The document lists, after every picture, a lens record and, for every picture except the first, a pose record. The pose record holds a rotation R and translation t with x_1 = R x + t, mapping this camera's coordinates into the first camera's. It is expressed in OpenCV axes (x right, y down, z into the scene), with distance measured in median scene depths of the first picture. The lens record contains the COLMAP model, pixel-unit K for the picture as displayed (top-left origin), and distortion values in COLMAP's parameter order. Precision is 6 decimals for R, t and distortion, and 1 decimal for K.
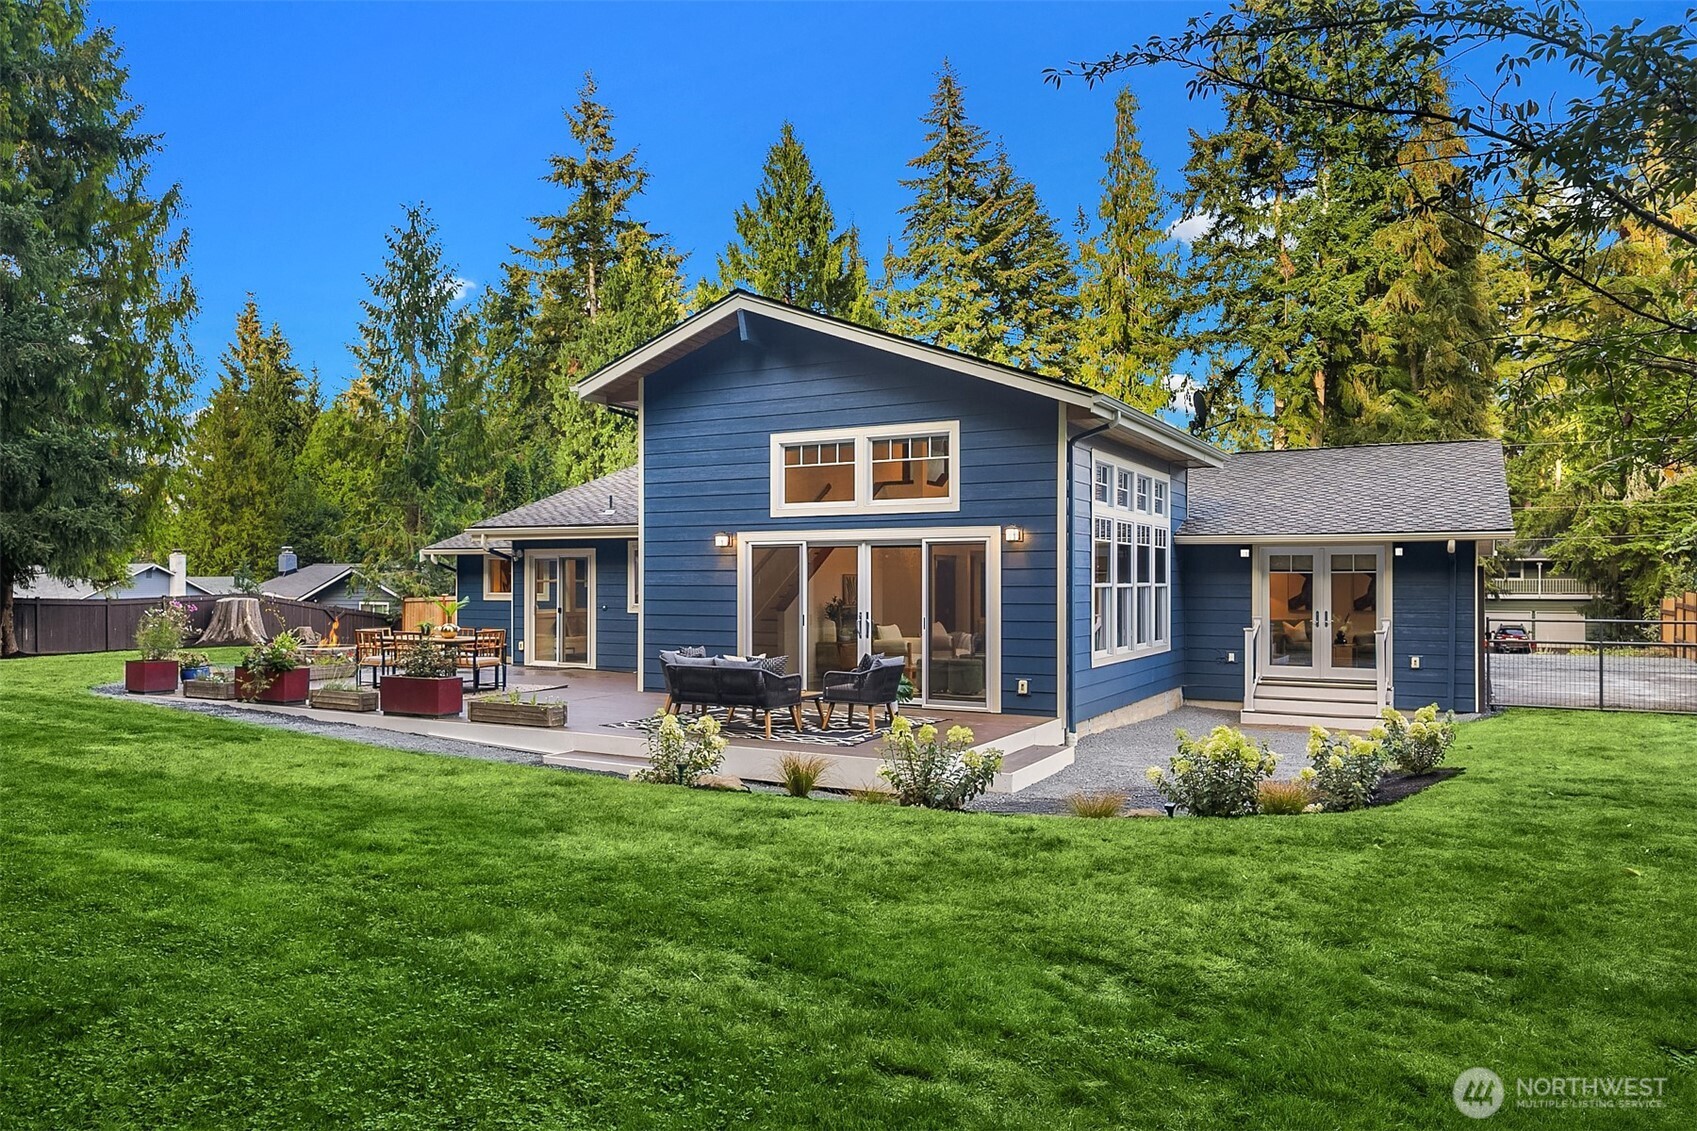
lens RADIAL K [[1152.2, 0, 834.6], [0, 1152.2, 590.0], [0, 0, 1]] dist [-0.002711, -0.000284]
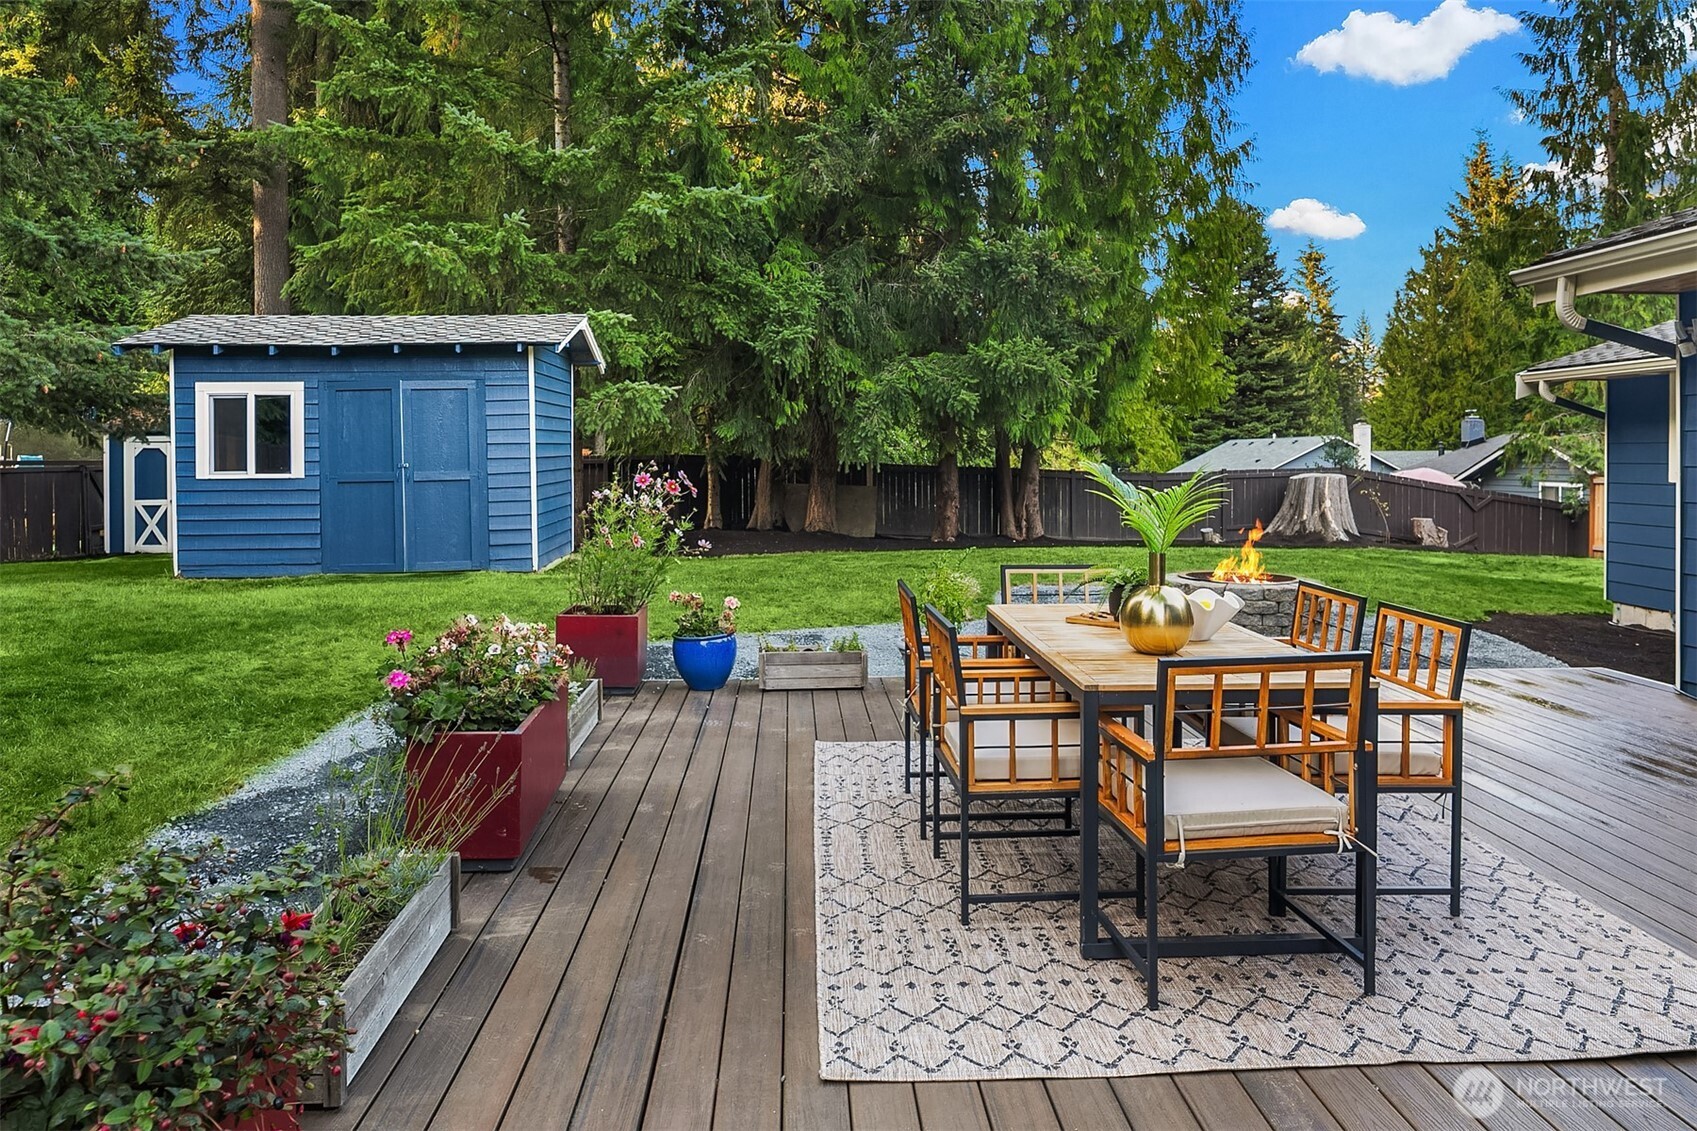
lens RADIAL K [[1152.2, 0, 859.3], [0, 1152.2, 445.9], [0, 0, 1]] dist [-0.002711, -0.000284]
pose [[0.543397, -0.009175, -0.839426, -0.111648], [-0.007439, 0.999848, -0.015744, 0.004193], [0.839443, 0.014800, 0.543247, 0.517165]]
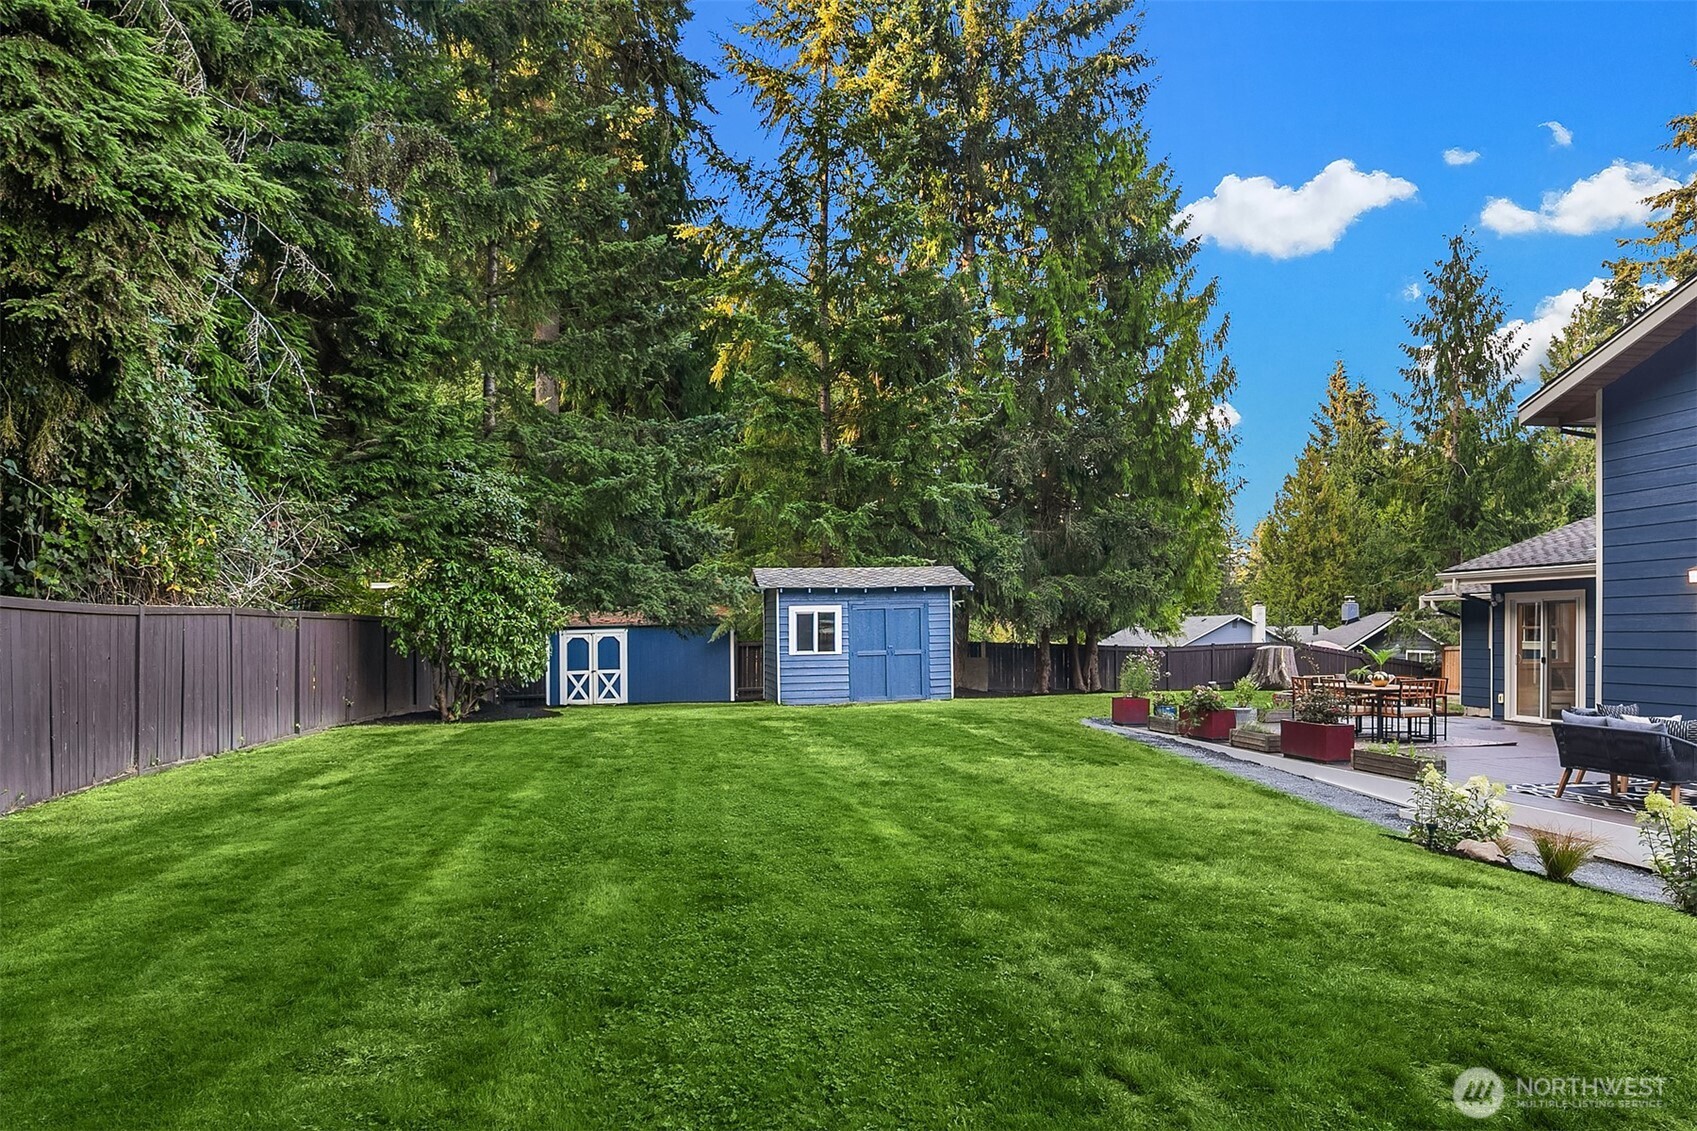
lens RADIAL K [[1152.2, 0, 835.5], [0, 1152.2, 645.2], [0, 0, 1]] dist [-0.002711, -0.000284]
pose [[0.621546, 0.001898, -0.783376, 0.091824], [0.002733, 0.999986, 0.004591, 0.000276], [0.783373, -0.004995, 0.621532, 0.013775]]
